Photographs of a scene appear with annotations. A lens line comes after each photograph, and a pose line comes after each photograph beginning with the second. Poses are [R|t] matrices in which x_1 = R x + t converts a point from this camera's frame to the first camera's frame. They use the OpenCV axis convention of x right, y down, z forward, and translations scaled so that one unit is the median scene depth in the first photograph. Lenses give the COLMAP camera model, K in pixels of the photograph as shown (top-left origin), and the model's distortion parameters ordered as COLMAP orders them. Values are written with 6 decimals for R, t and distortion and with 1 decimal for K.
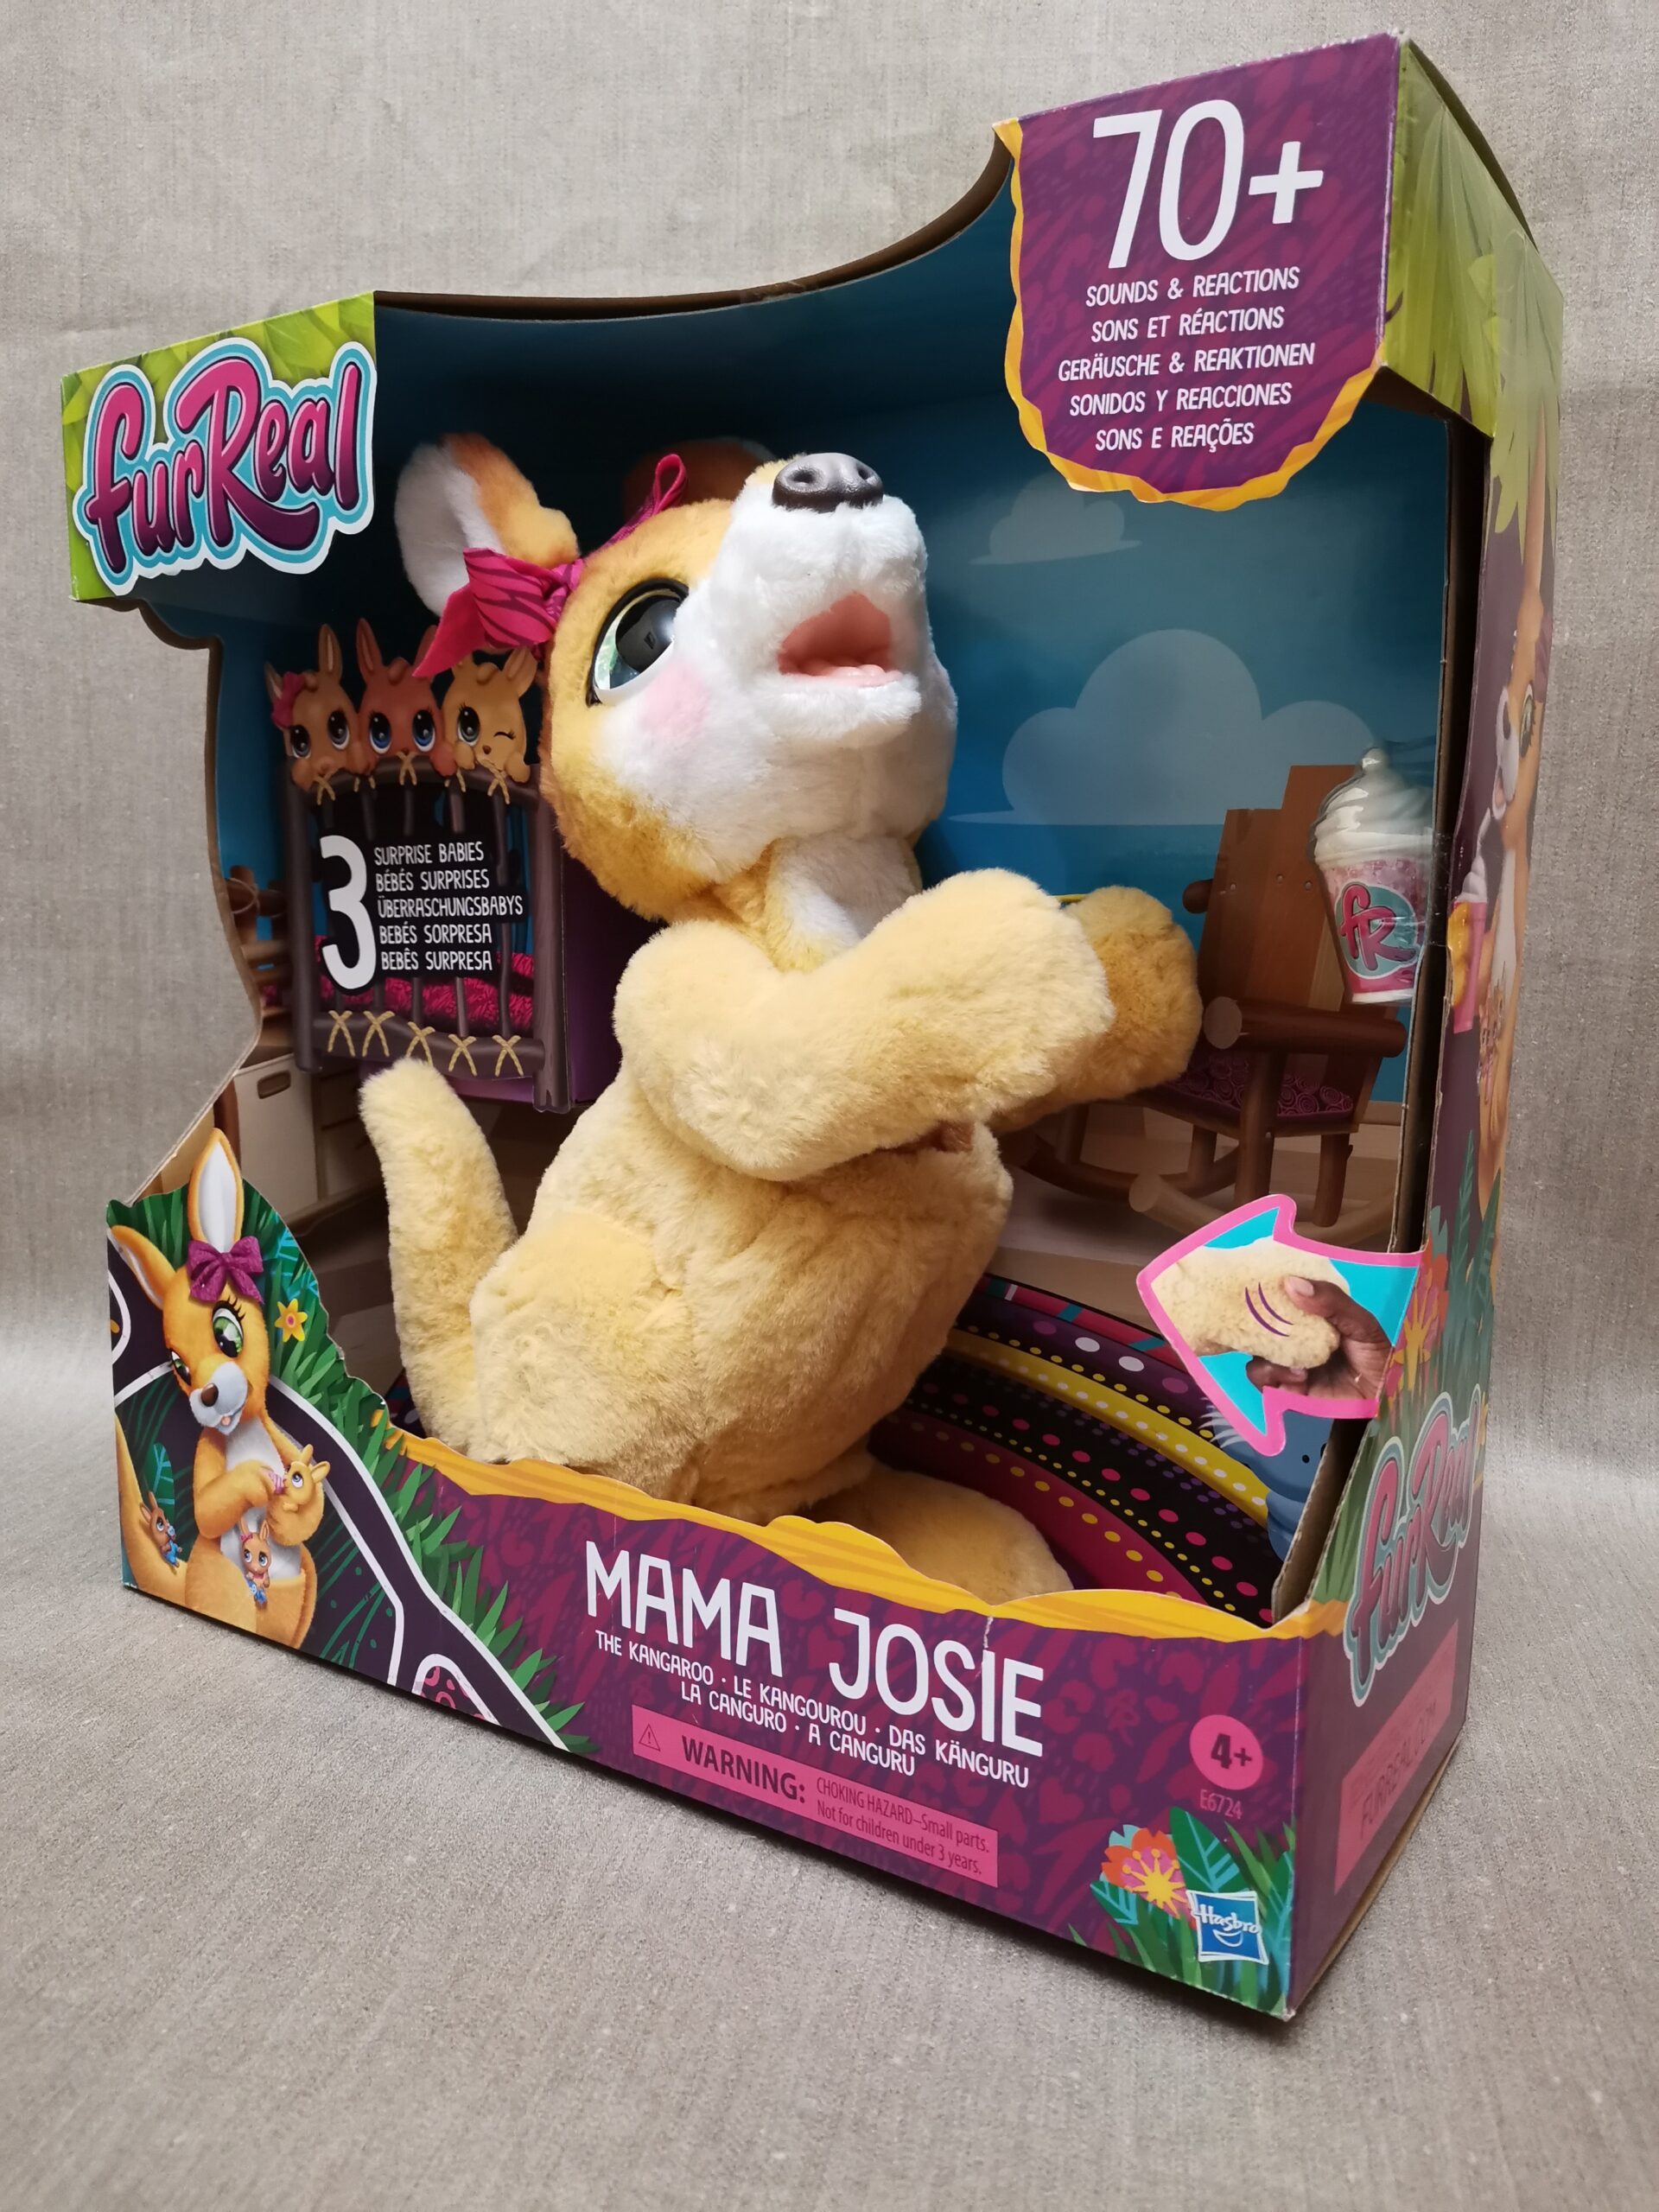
lens RADIAL K [[1674.8, 0, 829.5], [0, 1674.8, 1106.0], [0, 0, 1]] dist [0.029169, -0.000612]
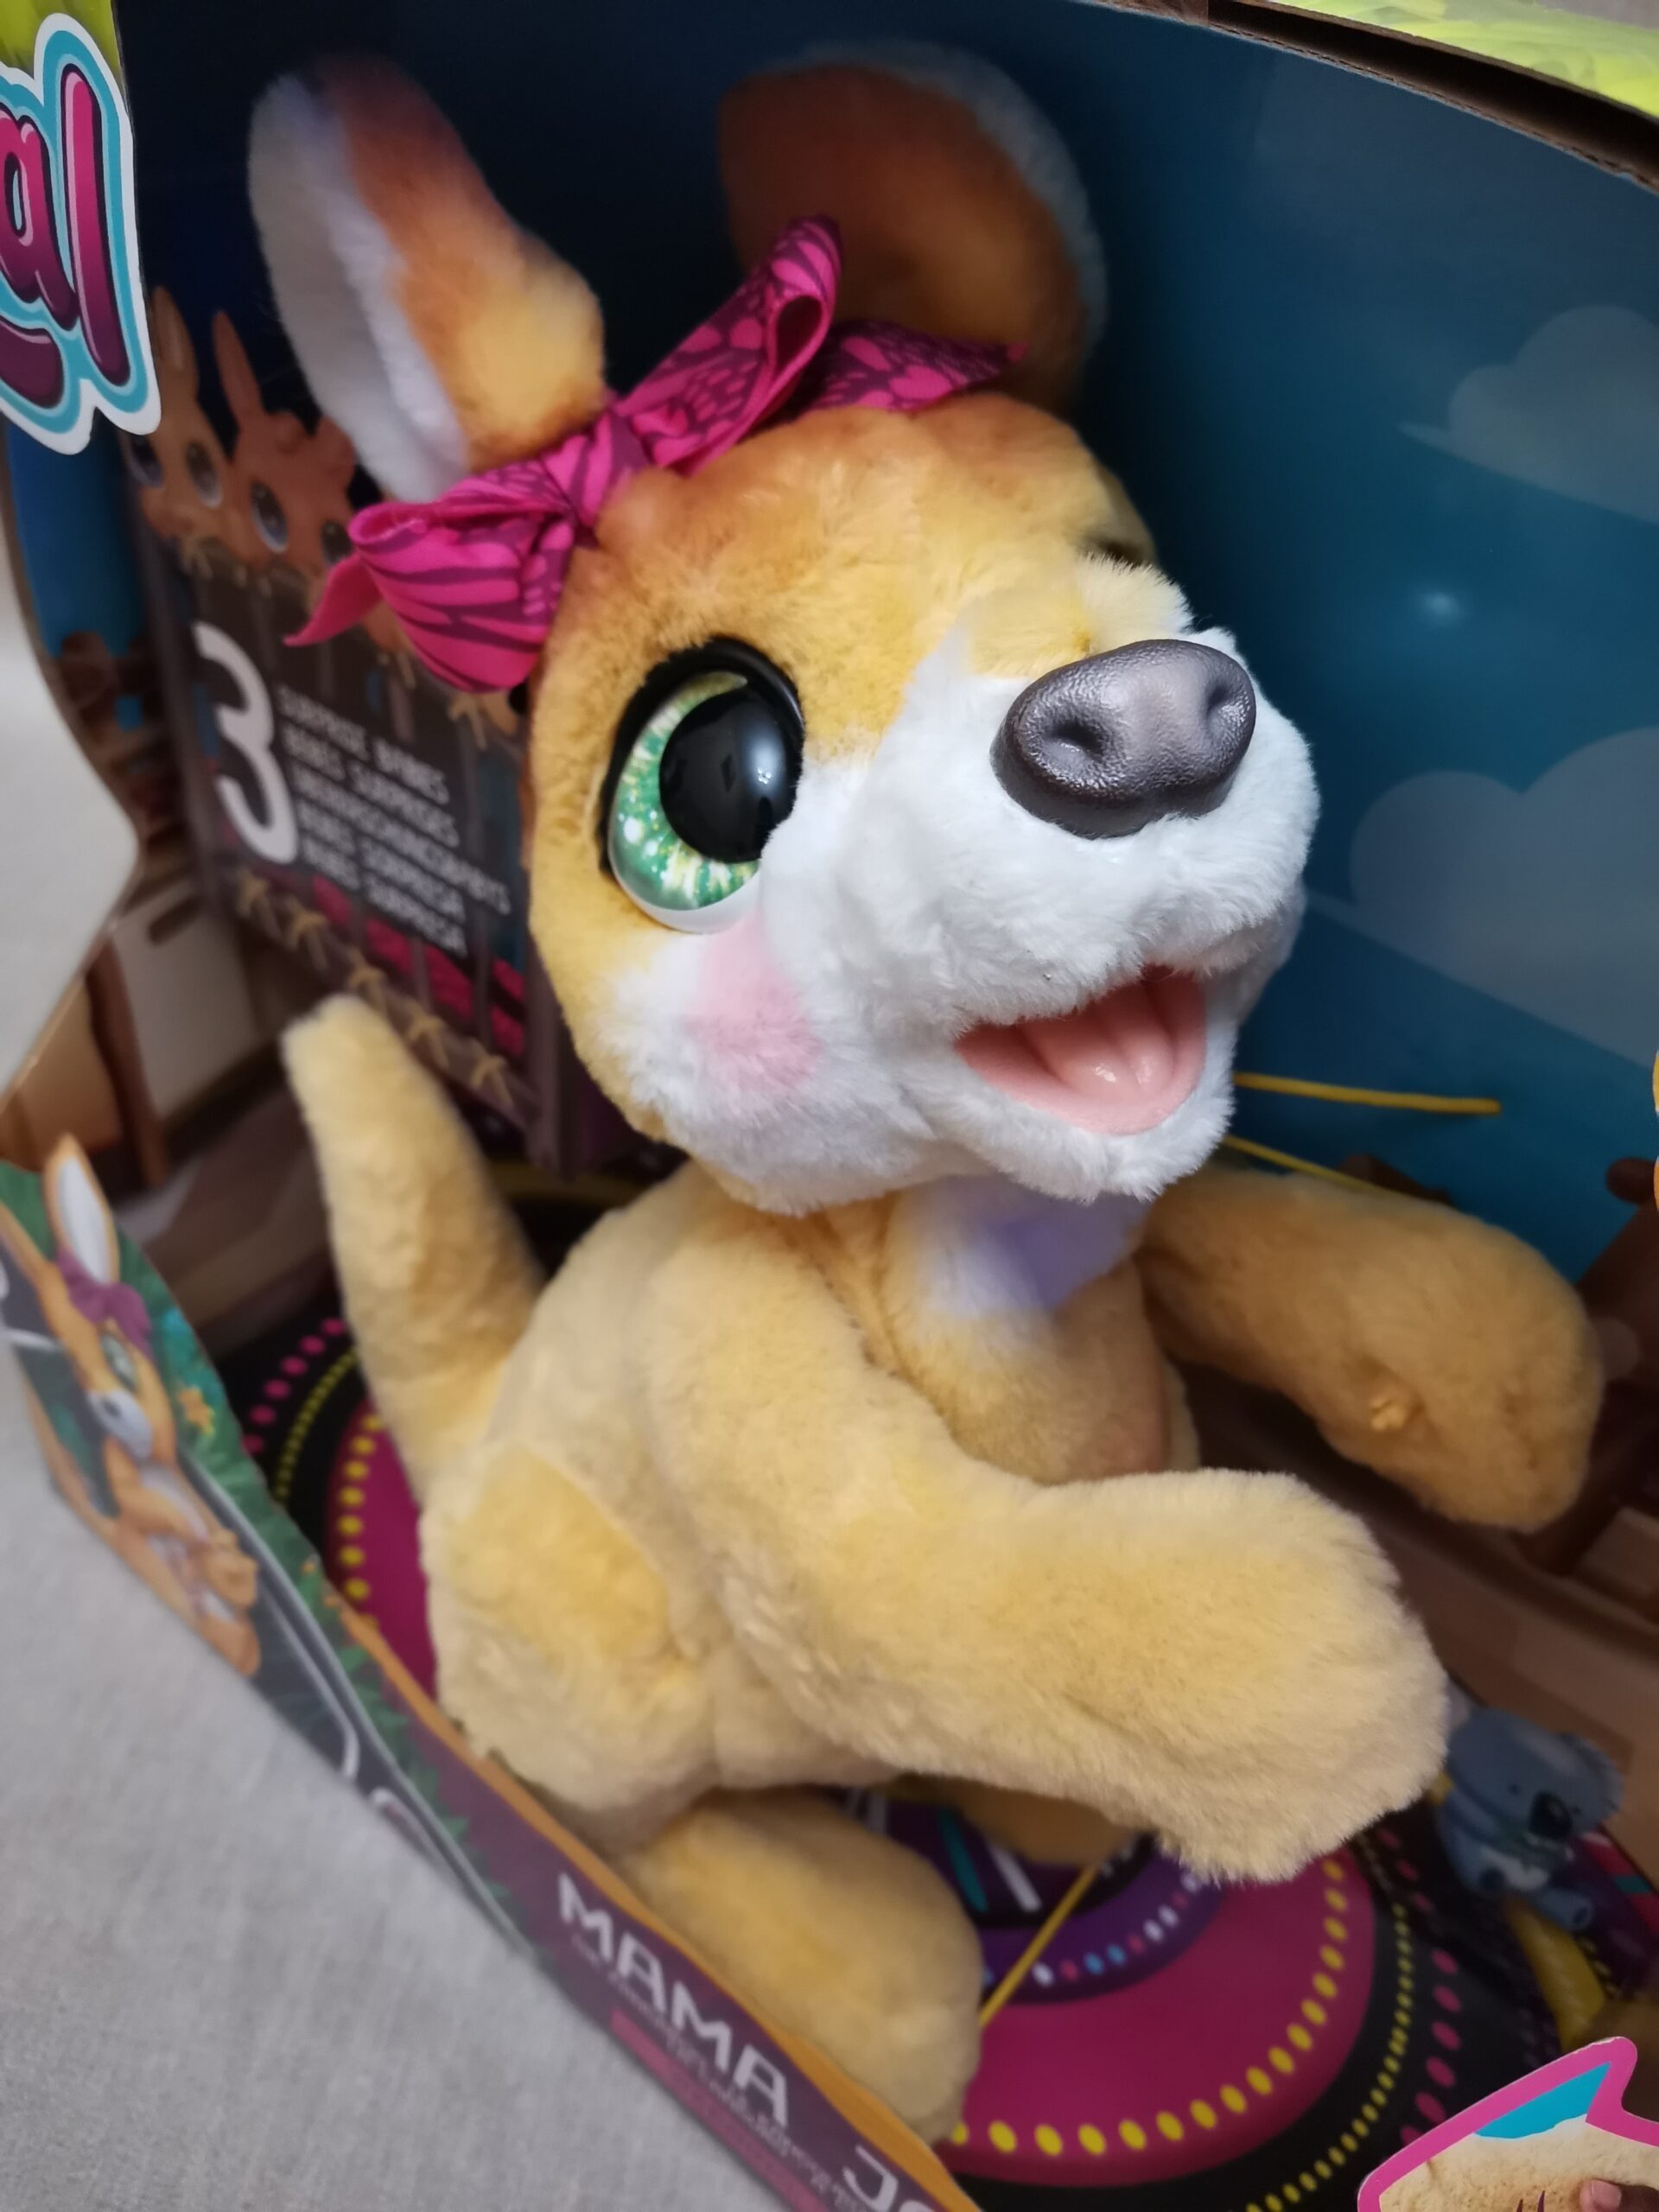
lens RADIAL K [[1757.2, 0, 829.5], [0, 1757.2, 1106.0], [0, 0, 1]] dist [-0.002391, -0.013742]
pose [[0.990442, 0.134986, -0.028344, -0.040225], [-0.098320, 0.835066, 0.541294, -0.412744], [0.096736, -0.533333, 0.840356, 0.438348]]
